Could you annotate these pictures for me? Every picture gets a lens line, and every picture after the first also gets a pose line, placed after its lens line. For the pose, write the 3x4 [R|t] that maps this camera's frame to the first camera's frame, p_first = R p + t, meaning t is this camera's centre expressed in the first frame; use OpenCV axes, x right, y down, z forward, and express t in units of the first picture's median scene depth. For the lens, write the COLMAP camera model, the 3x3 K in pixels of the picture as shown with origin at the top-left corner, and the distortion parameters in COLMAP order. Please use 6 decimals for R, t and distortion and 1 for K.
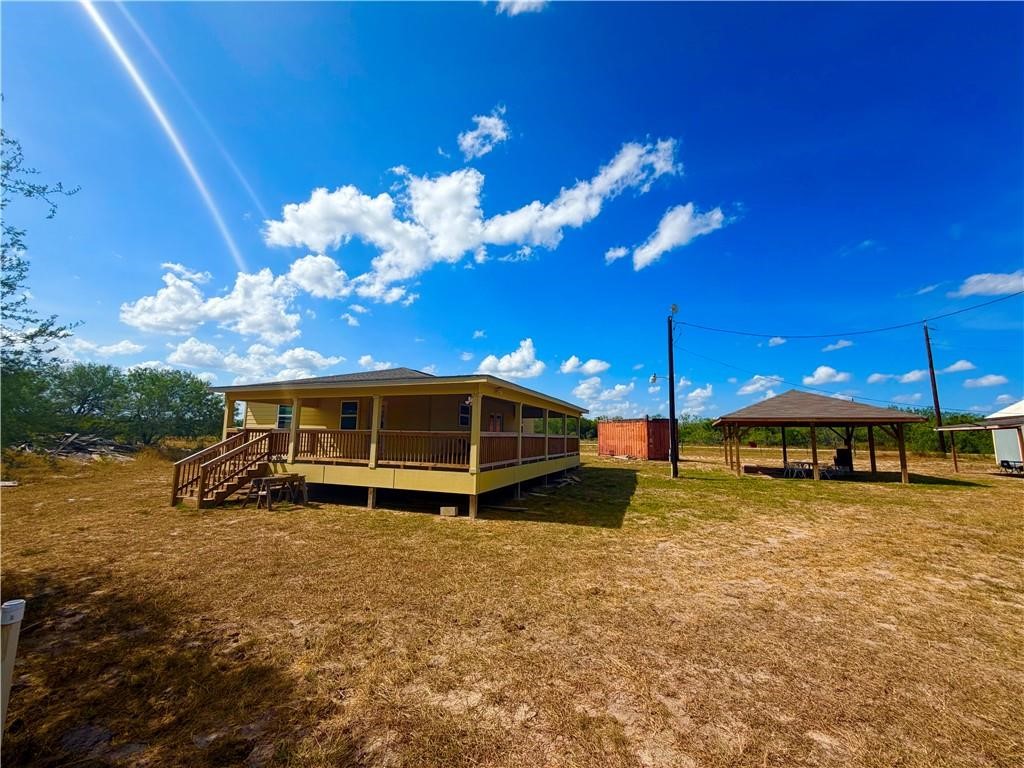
lens RADIAL K [[412.7, 0, 512.0], [0, 412.7, 384.0], [0, 0, 1]] dist [-0.000079, -0.000046]
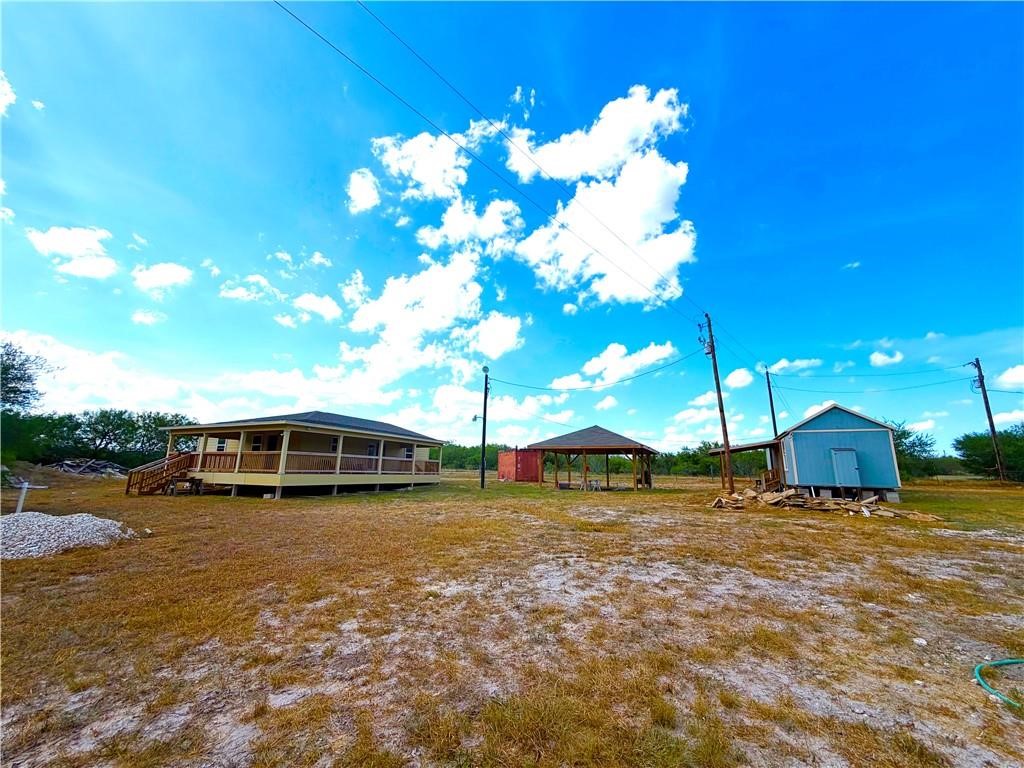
lens RADIAL K [[415.8, 0, 512.0], [0, 415.8, 384.0], [0, 0, 1]] dist [0.015311, -0.000123]
pose [[0.997078, -0.015729, -0.074750, 0.915554], [0.009883, 0.996909, -0.077944, -0.022143], [0.075744, 0.076978, 0.994152, -0.667368]]
